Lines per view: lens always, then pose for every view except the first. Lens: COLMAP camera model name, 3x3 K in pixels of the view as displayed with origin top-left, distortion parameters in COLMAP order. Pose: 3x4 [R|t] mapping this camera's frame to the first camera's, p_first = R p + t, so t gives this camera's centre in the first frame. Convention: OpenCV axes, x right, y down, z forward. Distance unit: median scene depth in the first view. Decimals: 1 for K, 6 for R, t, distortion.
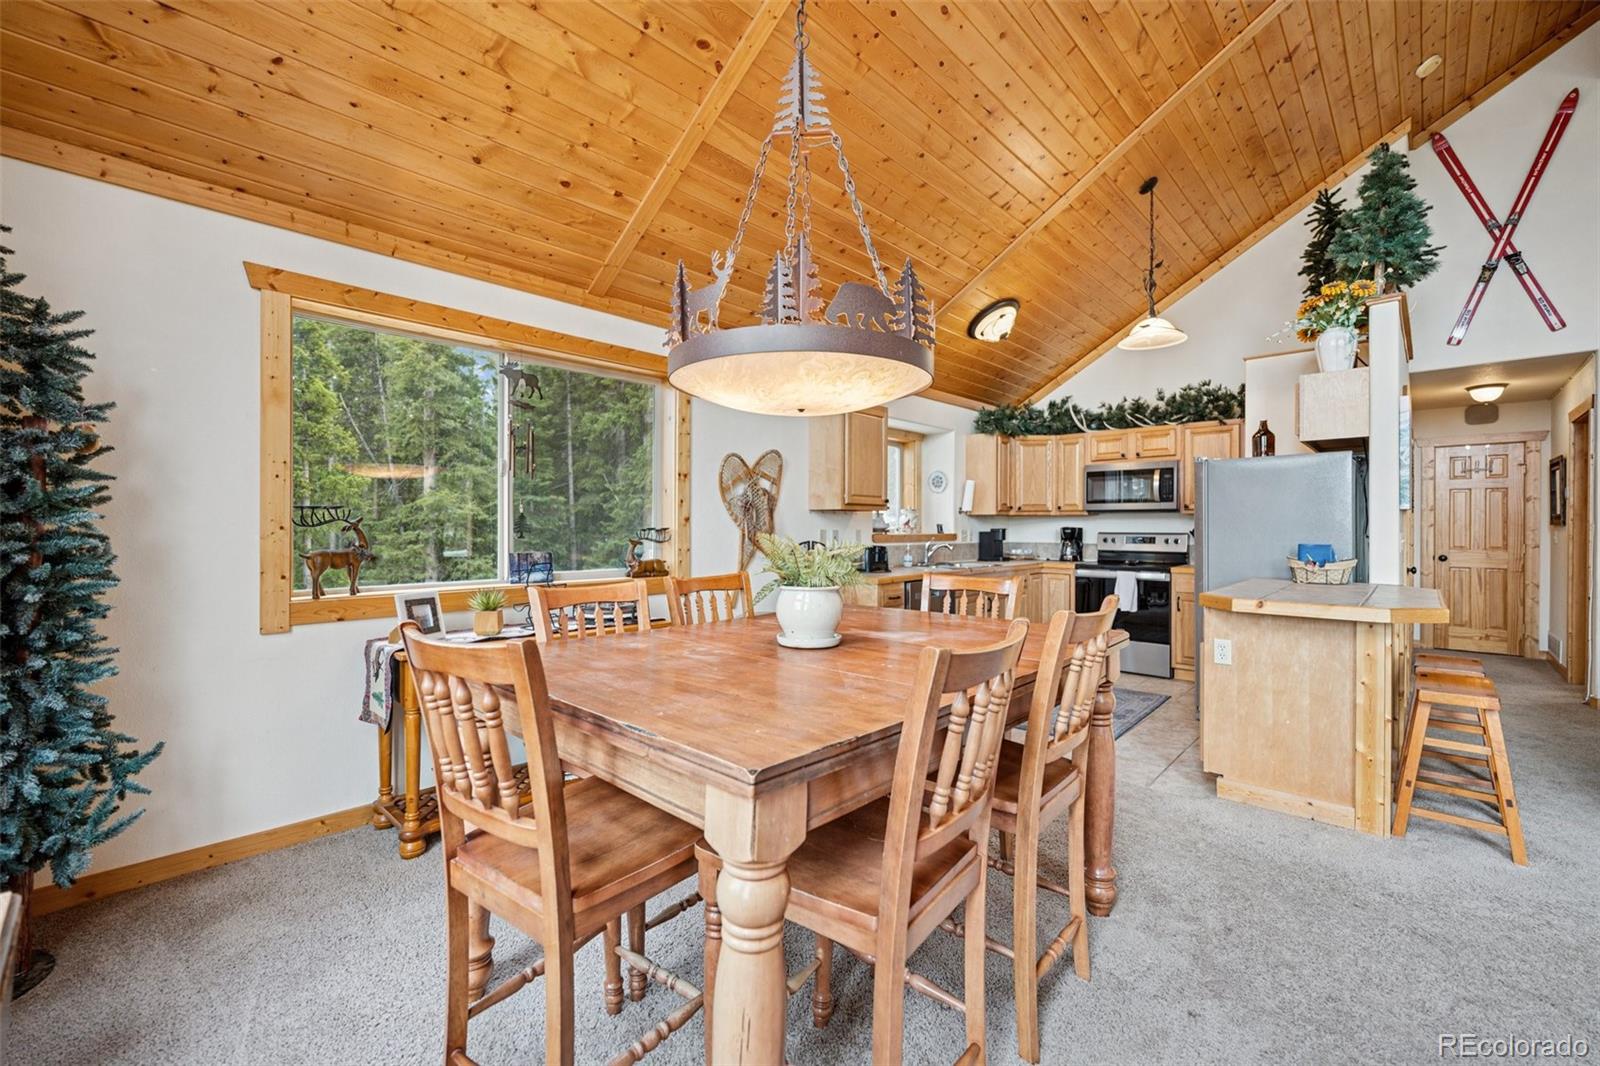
lens RADIAL K [[665.0, 0, 797.5], [0, 665.0, 528.3], [0, 0, 1]] dist [-0.000381, -0.000014]
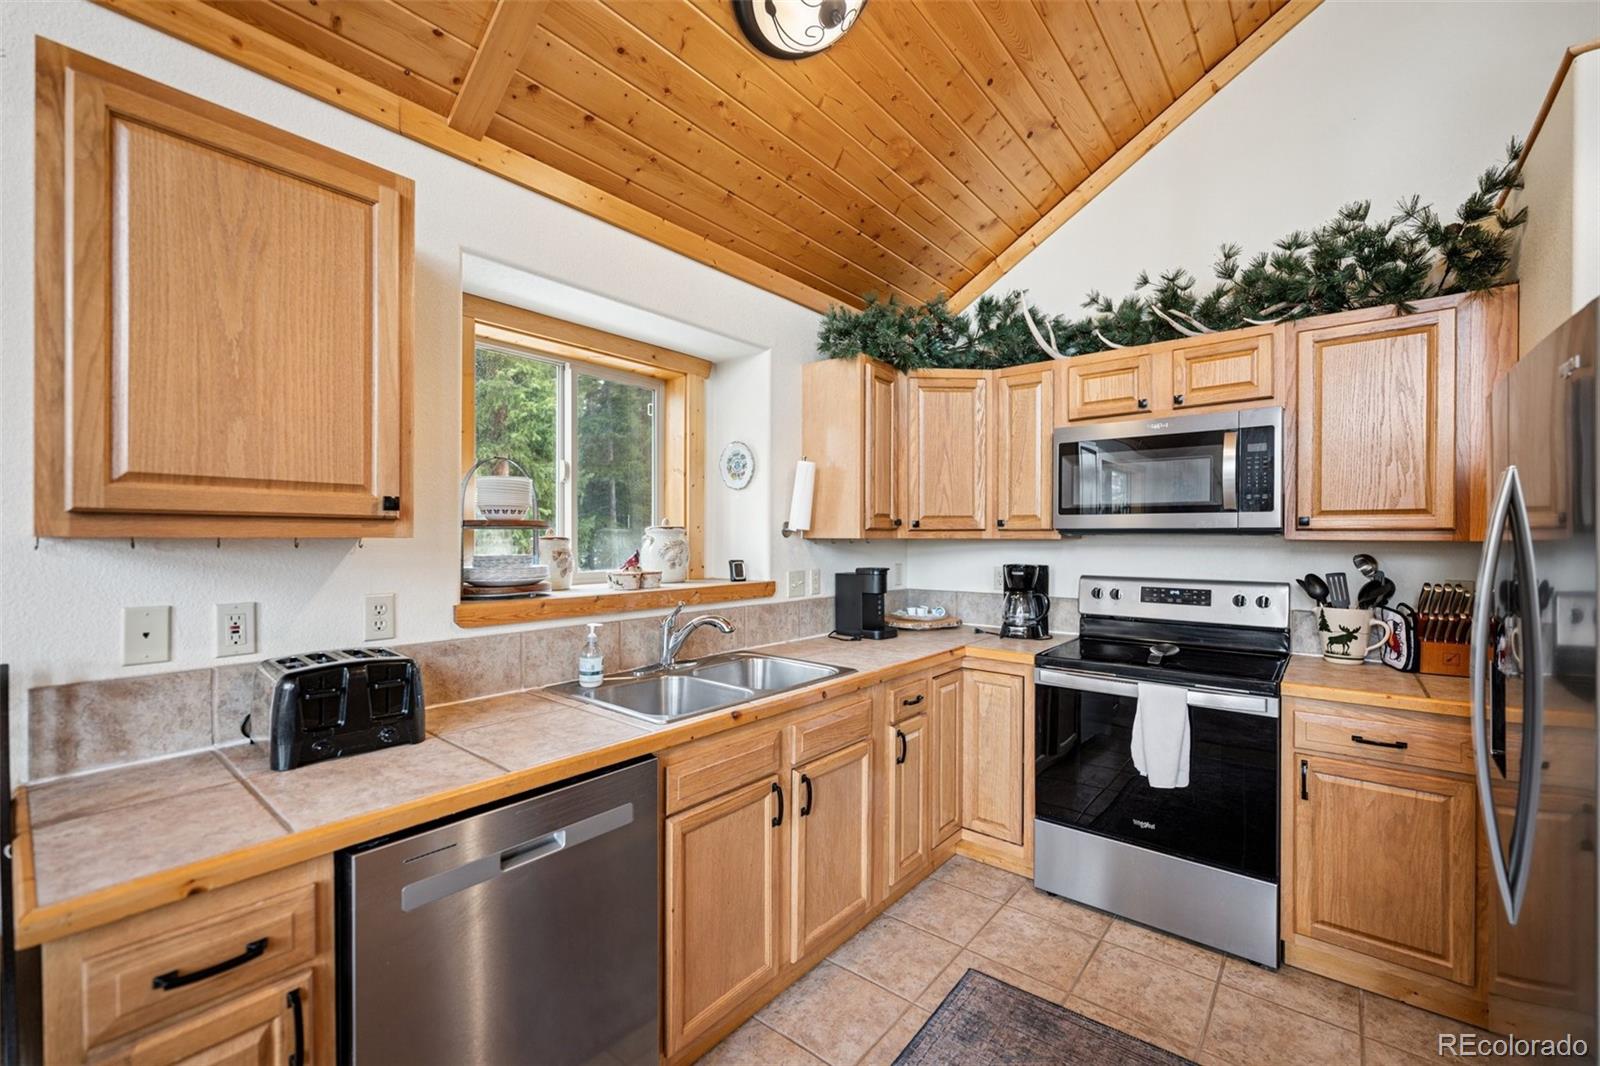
lens RADIAL K [[660.8, 0, 798.4], [0, 660.8, 538.6], [0, 0, 1]] dist [-0.002387, -0.000142]
pose [[0.997578, -0.000075, 0.069561, 0.223754], [-0.000035, 0.999999, 0.001577, -0.021123], [-0.069561, -0.001576, 0.997576, 0.556287]]
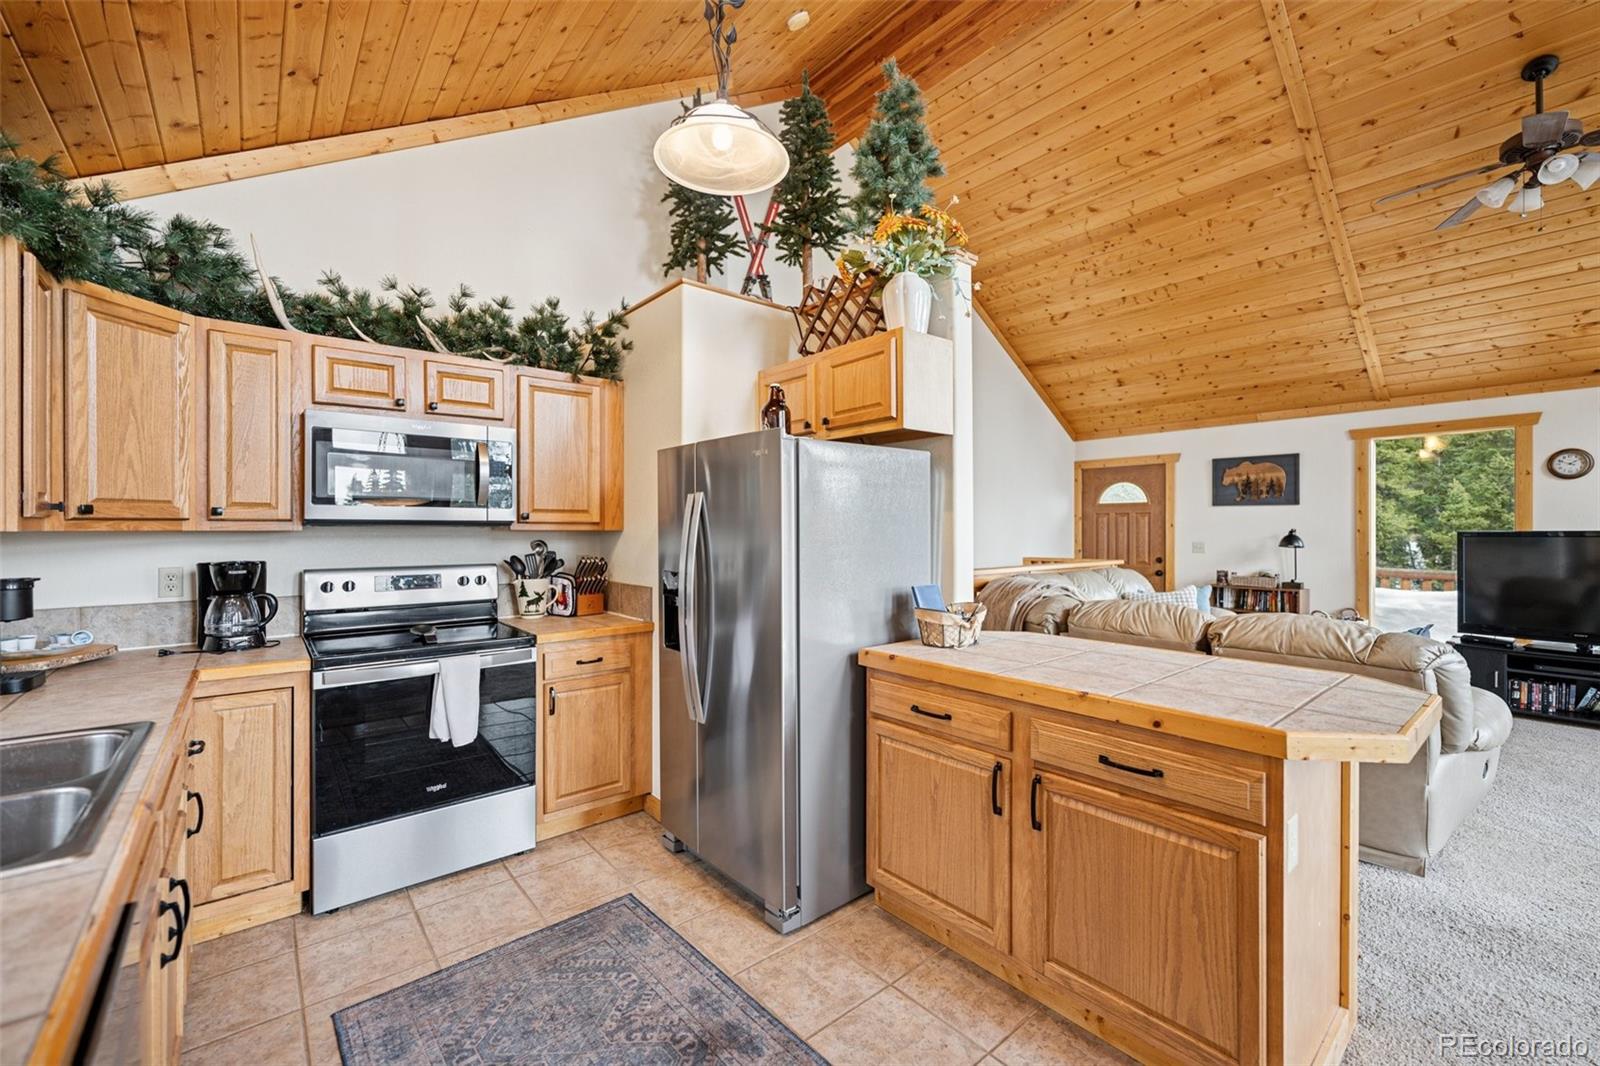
lens RADIAL K [[654.1, 0, 799.8], [0, 654.1, 527.1], [0, 0, 1]] dist [-0.000473, 0.000197]
pose [[0.114275, 0.000131, 0.993449, 0.066837], [0.002758, 0.999996, -0.000449, -0.021238], [-0.993445, 0.002791, 0.114274, 0.639871]]
